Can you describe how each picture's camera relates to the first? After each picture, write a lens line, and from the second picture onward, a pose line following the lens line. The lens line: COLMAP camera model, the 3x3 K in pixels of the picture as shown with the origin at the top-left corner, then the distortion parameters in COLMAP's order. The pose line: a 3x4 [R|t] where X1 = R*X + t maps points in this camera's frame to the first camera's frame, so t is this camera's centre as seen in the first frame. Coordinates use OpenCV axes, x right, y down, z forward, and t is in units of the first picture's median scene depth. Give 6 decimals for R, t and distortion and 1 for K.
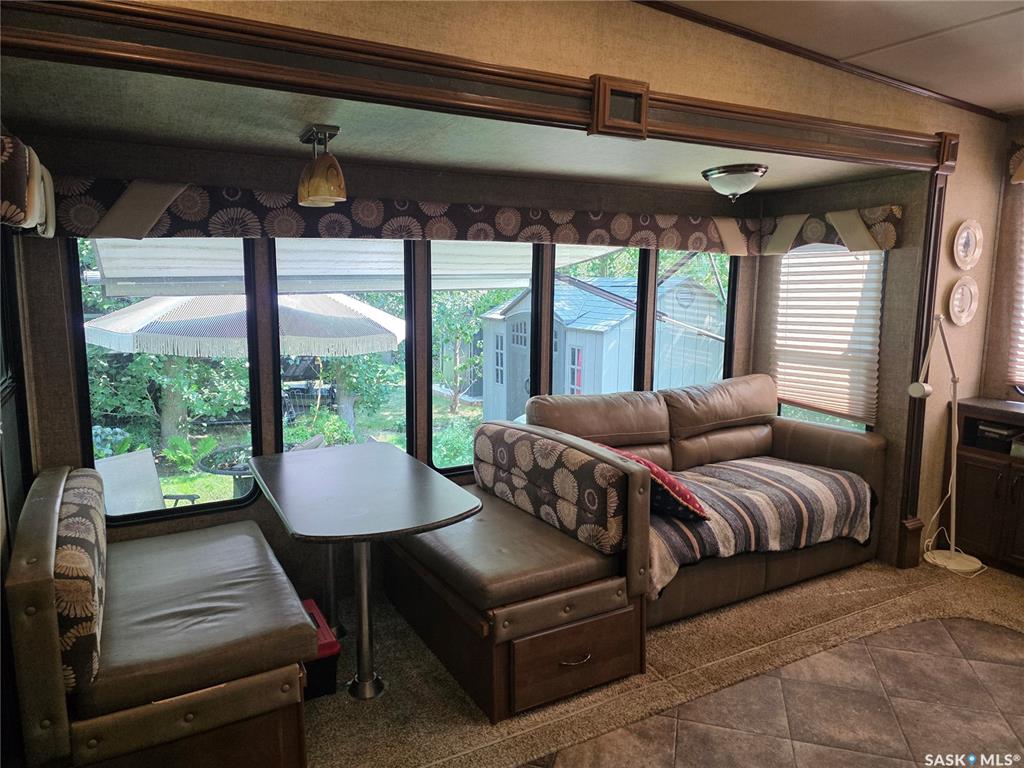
lens RADIAL K [[683.5, 0, 502.7], [0, 683.5, 370.0], [0, 0, 1]] dist [0.072939, -0.074077]
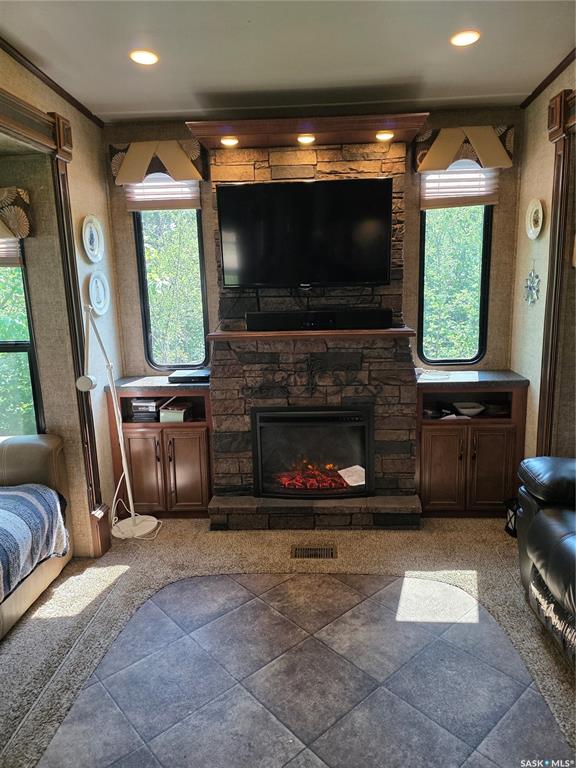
lens RADIAL K [[512.6, 0, 299.3], [0, 512.6, 377.0], [0, 0, 1]] dist [0.072939, -0.074077]
pose [[0.520535, -0.175088, 0.835696, 0.149845], [0.144692, 0.982682, 0.115758, -0.021591], [-0.841491, 0.060662, 0.536854, 0.362919]]
